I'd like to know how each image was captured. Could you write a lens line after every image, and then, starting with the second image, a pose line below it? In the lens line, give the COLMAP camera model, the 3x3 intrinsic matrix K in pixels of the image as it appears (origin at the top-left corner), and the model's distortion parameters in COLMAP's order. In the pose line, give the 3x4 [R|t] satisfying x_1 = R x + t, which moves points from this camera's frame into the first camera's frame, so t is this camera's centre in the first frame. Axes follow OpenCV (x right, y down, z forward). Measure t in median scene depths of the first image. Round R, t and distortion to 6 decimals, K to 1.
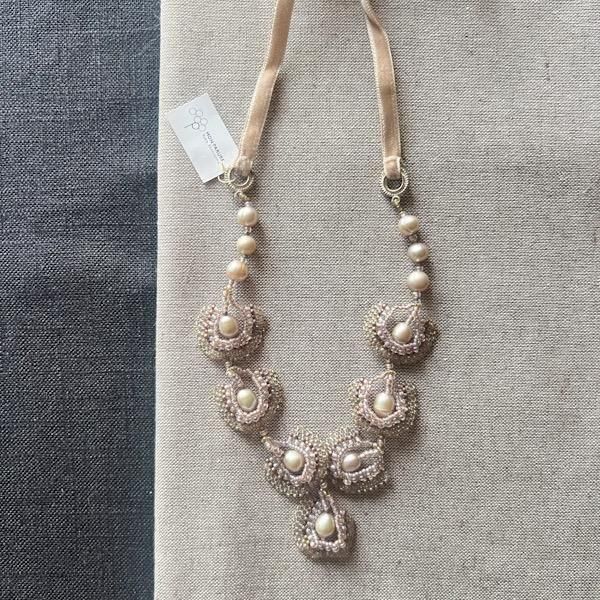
lens RADIAL K [[605.5, 0, 297.9], [0, 605.5, 298.9], [0, 0, 1]] dist [-0.010356, 0.000000]
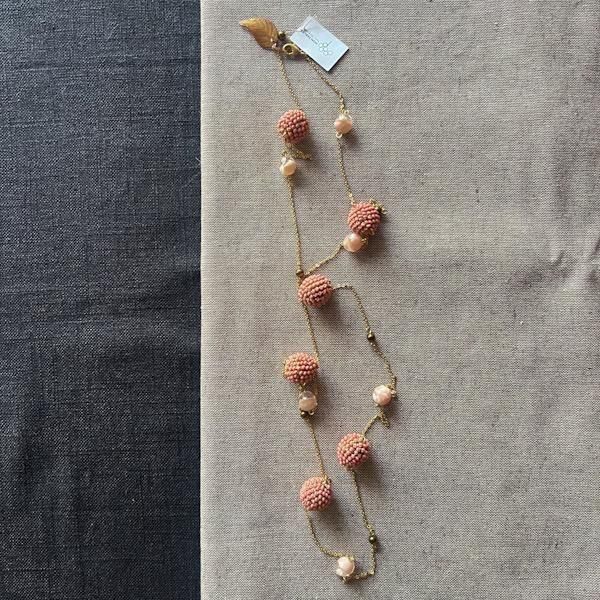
lens RADIAL K [[605.5, 0, 296.8], [0, 605.5, 316.1], [0, 0, 1]] dist [-0.010356, 0.000000]
pose [[0.999680, -0.013435, -0.021454, 0.021074], [0.013078, 0.999775, -0.016686, -0.078603], [0.021674, 0.016400, 0.999631, -0.399305]]
